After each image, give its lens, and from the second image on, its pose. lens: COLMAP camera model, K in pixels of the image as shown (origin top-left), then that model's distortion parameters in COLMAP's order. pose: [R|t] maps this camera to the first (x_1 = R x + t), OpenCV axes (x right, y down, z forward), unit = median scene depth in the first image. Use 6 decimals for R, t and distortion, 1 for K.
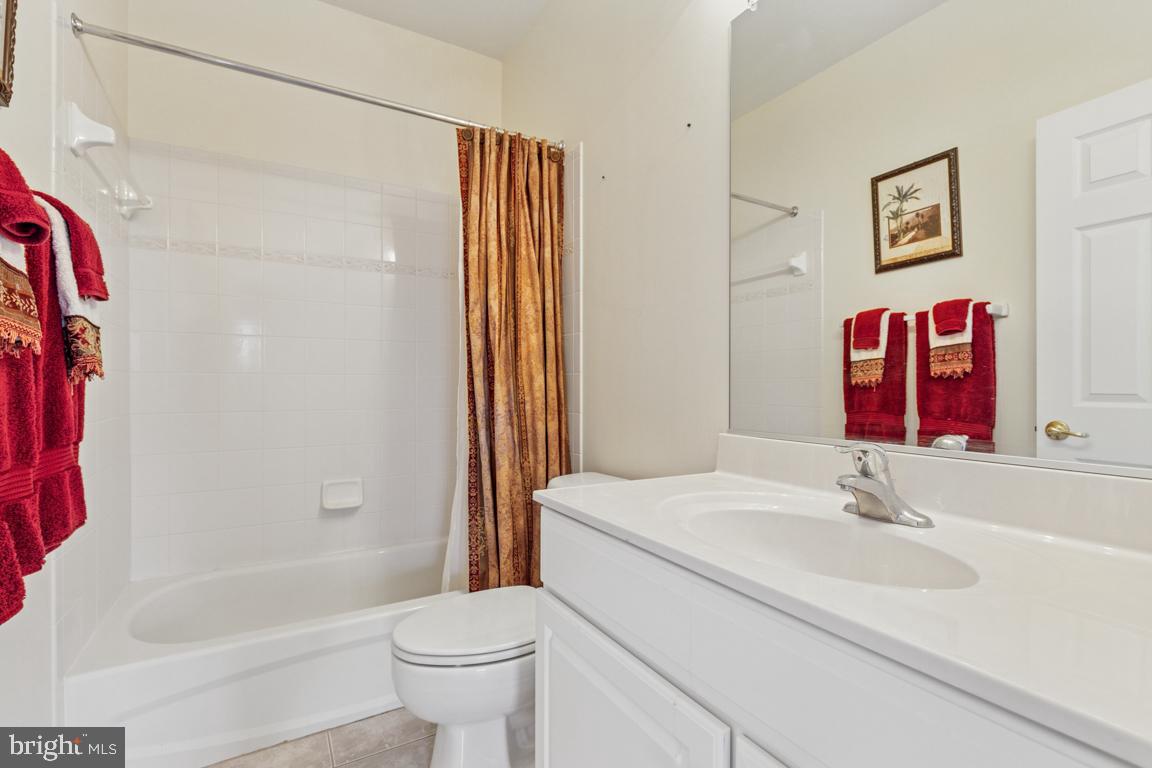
lens RADIAL K [[526.1, 0, 575.8], [0, 526.1, 388.2], [0, 0, 1]] dist [-0.000907, 0.000370]
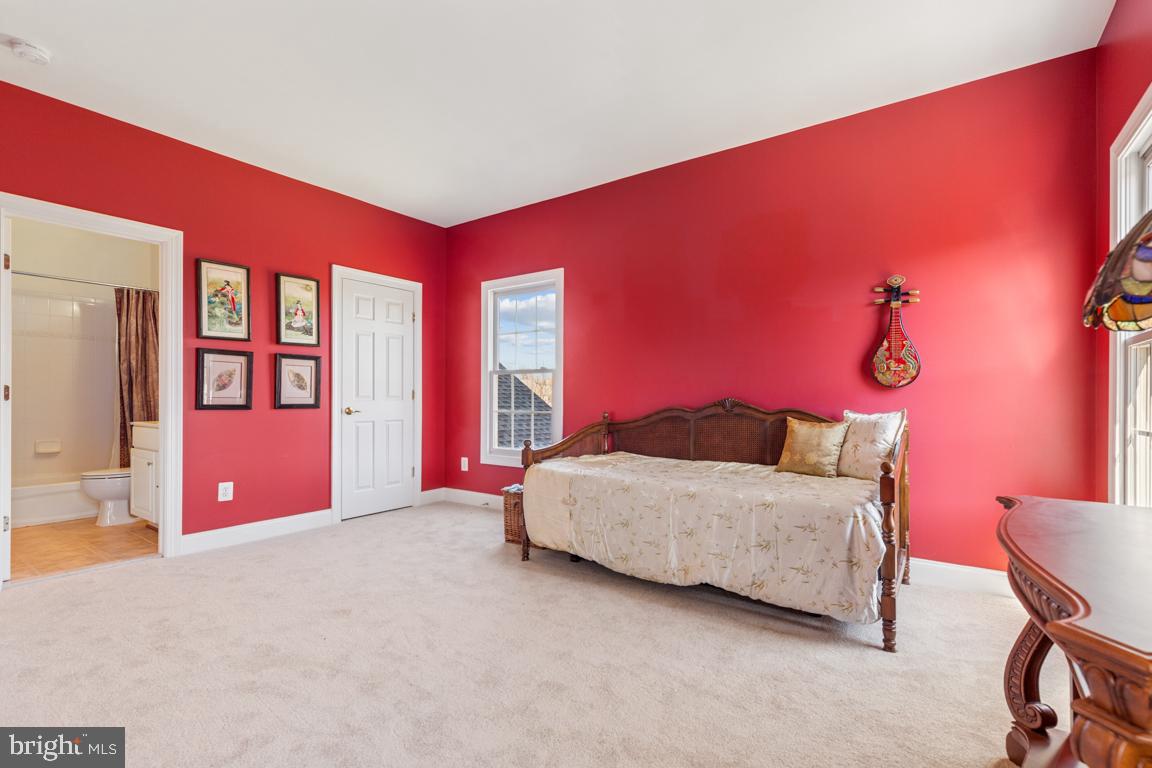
lens RADIAL K [[526.1, 0, 570.7], [0, 526.1, 401.8], [0, 0, 1]] dist [-0.000907, 0.000370]
pose [[0.910824, 0.001675, 0.412790, 0.128703], [-0.008049, 0.999874, 0.013702, -0.003771], [-0.412715, -0.015802, 0.910723, -0.389129]]
